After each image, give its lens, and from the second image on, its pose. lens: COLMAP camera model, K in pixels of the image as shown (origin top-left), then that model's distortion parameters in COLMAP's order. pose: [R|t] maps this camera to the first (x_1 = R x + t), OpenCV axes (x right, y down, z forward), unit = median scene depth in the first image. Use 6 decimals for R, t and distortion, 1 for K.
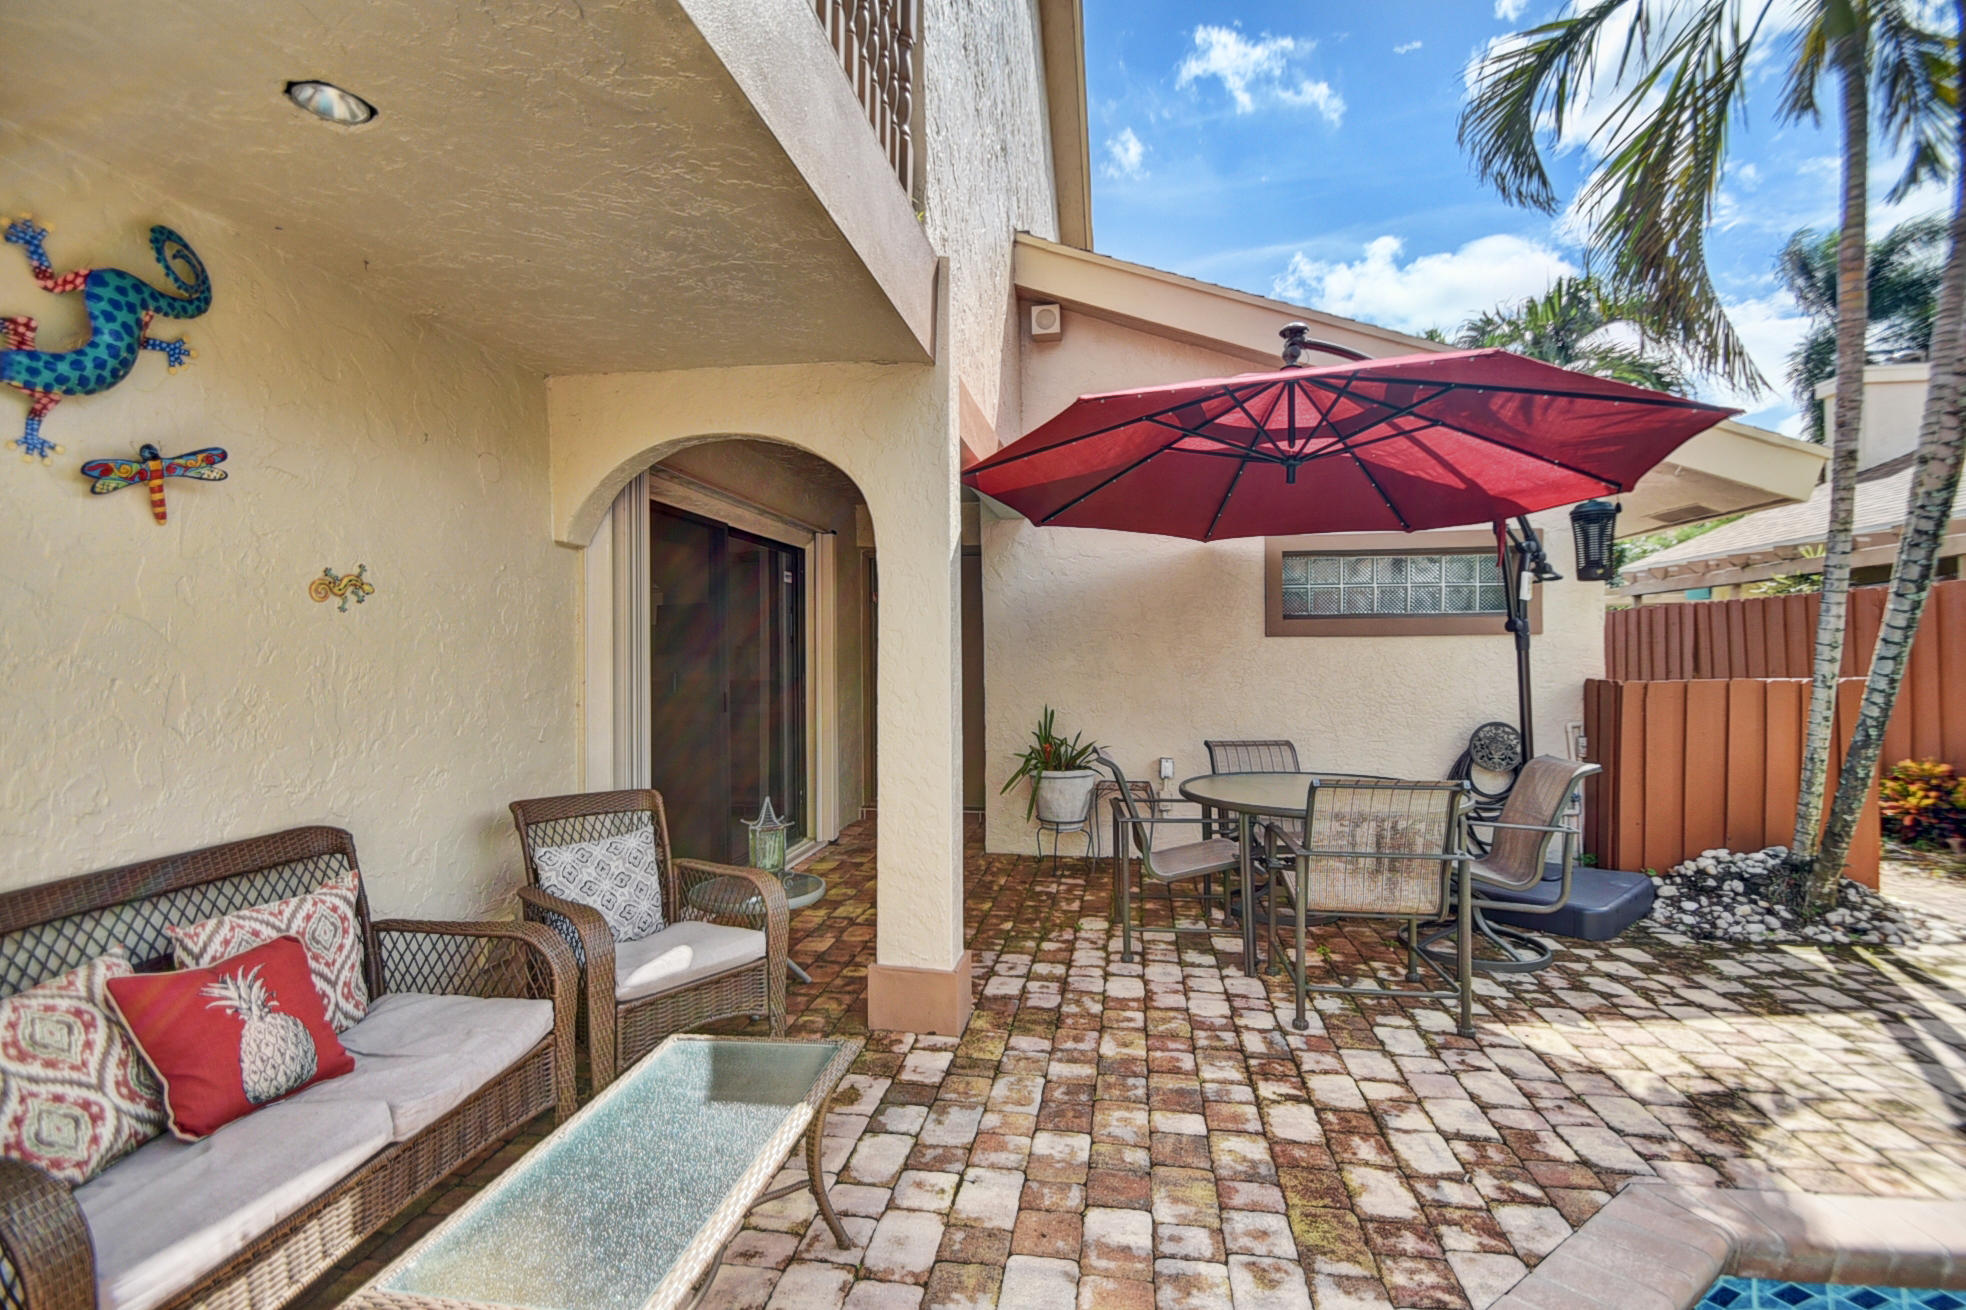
lens RADIAL K [[866.3, 0, 996.0], [0, 866.3, 650.4], [0, 0, 1]] dist [0.012935, -0.017536]
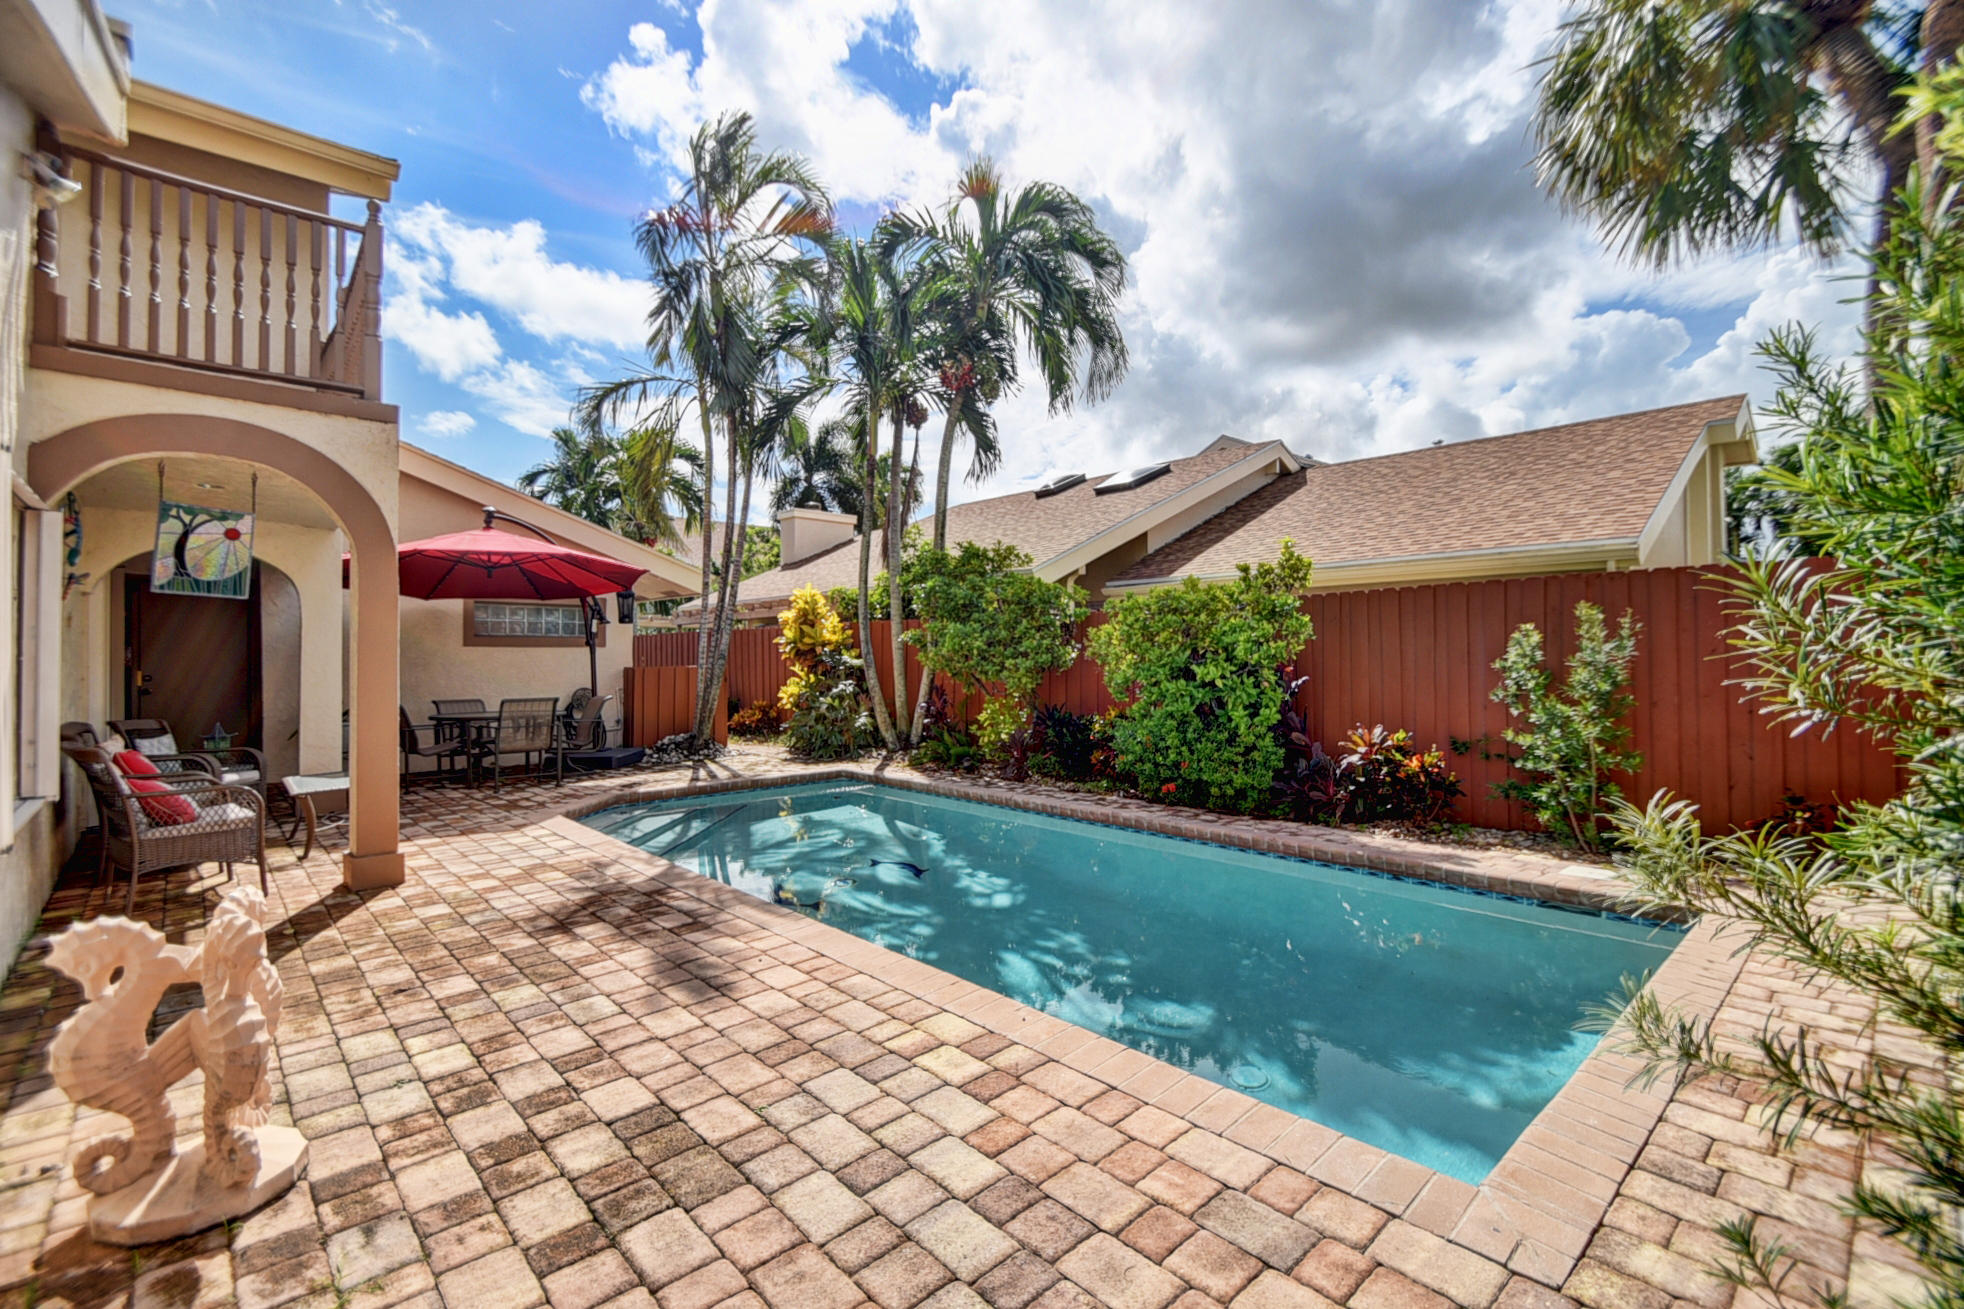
lens RADIAL K [[858.0, 0, 984.9], [0, 858.0, 651.5], [0, 0, 1]] dist [0.011231, -0.015186]
pose [[0.617295, 0.009046, 0.786680, -0.965272], [-0.000952, 0.999942, -0.010751, 0.030244], [-0.786731, 0.005888, 0.617268, -2.174625]]
